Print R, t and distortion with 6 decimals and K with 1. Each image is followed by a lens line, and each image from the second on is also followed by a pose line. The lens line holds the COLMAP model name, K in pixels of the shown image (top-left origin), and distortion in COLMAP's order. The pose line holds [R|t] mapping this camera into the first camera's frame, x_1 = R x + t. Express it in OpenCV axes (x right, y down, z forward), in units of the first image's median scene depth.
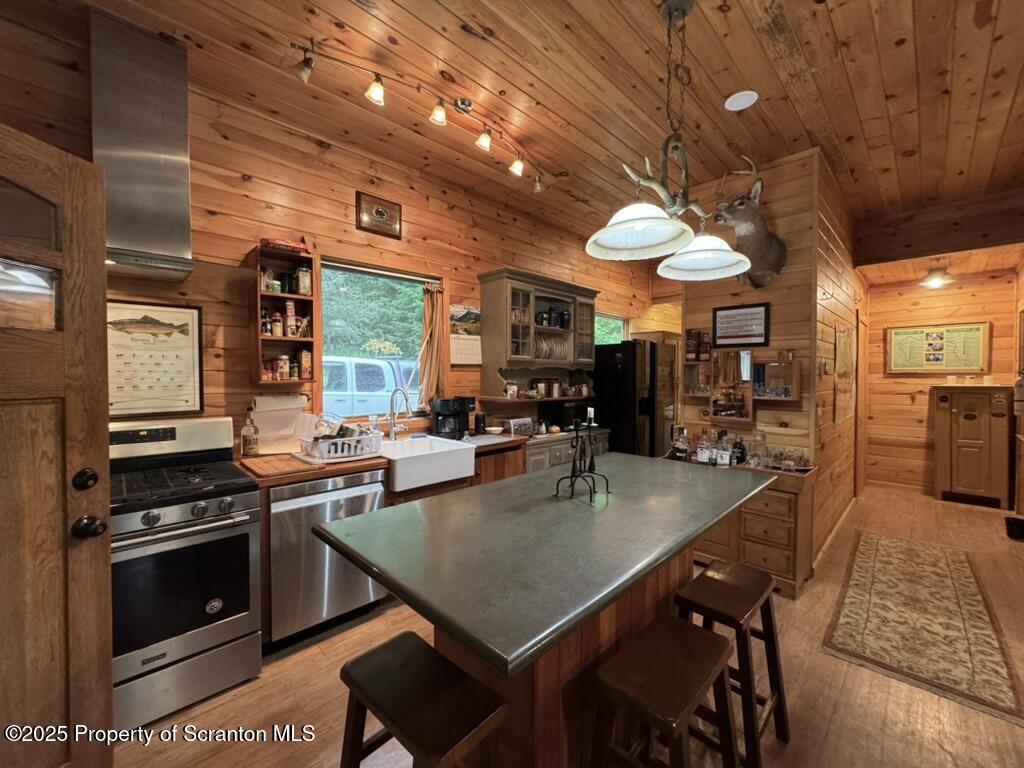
lens RADIAL K [[411.4, 0, 512.0], [0, 411.4, 381.4], [0, 0, 1]] dist [0.001979, -0.000069]
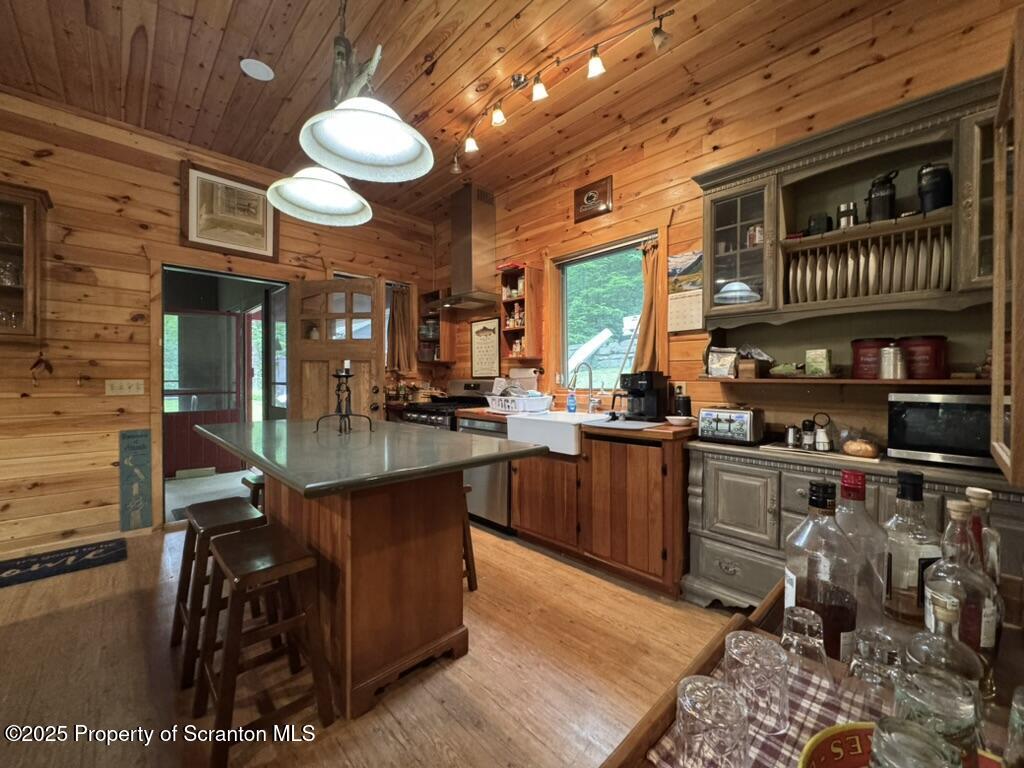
lens RADIAL K [[411.4, 0, 511.9], [0, 411.4, 383.4], [0, 0, 1]] dist [0.001979, -0.000069]
pose [[-0.005919, 0.010236, -0.999930, 0.659595], [-0.017722, 0.999789, 0.010340, 0.054542], [0.999825, 0.017782, -0.005736, 0.721145]]
